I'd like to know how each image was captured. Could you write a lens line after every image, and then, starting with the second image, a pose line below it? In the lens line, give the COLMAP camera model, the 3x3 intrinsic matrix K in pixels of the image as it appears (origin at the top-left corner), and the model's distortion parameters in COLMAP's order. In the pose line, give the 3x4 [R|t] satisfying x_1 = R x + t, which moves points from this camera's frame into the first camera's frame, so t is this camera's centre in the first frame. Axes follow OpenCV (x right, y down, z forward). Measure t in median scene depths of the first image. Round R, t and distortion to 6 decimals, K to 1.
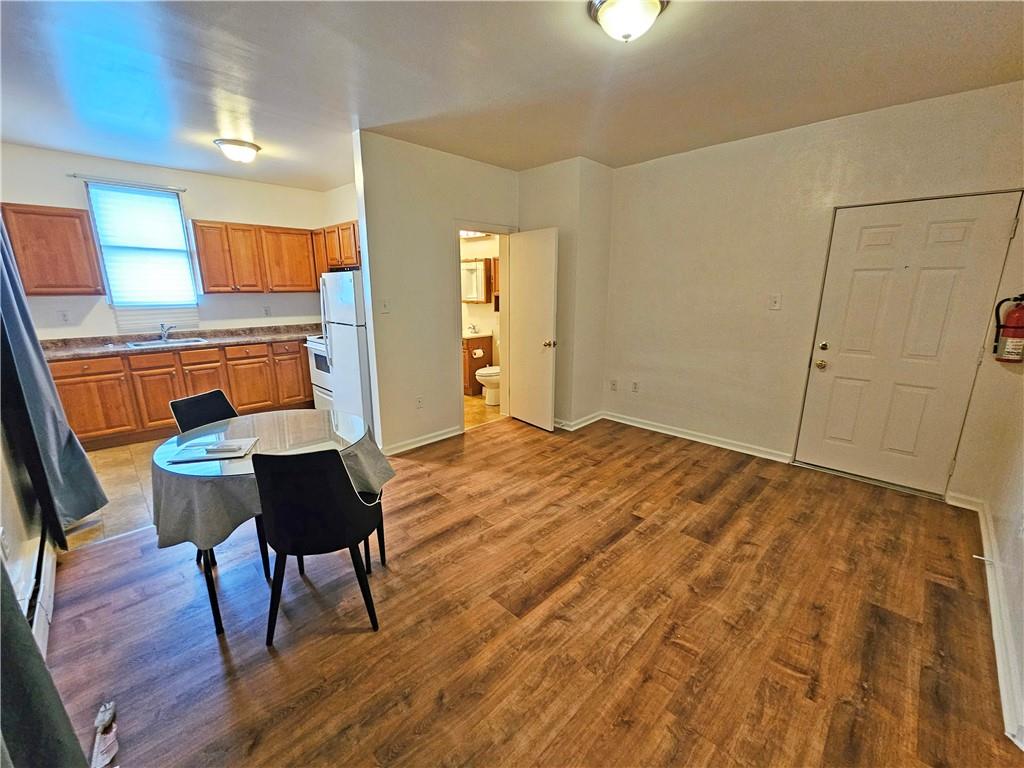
lens RADIAL K [[420.2, 0, 513.7], [0, 420.2, 386.2], [0, 0, 1]] dist [-0.001276, 0.000140]
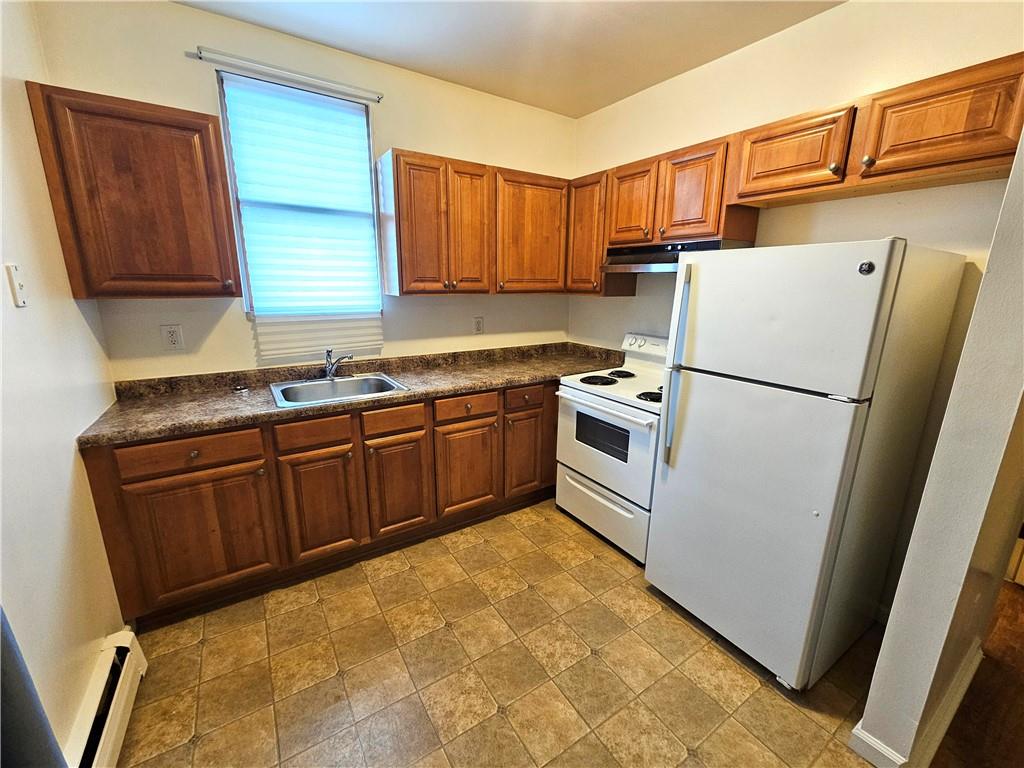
lens RADIAL K [[420.2, 0, 512.6], [0, 420.2, 384.3], [0, 0, 1]] dist [-0.001276, 0.000140]
pose [[0.977492, 0.059613, -0.202374, -0.511881], [-0.059002, 0.998217, 0.009055, -0.126905], [0.202553, 0.003090, 0.979266, 0.538016]]
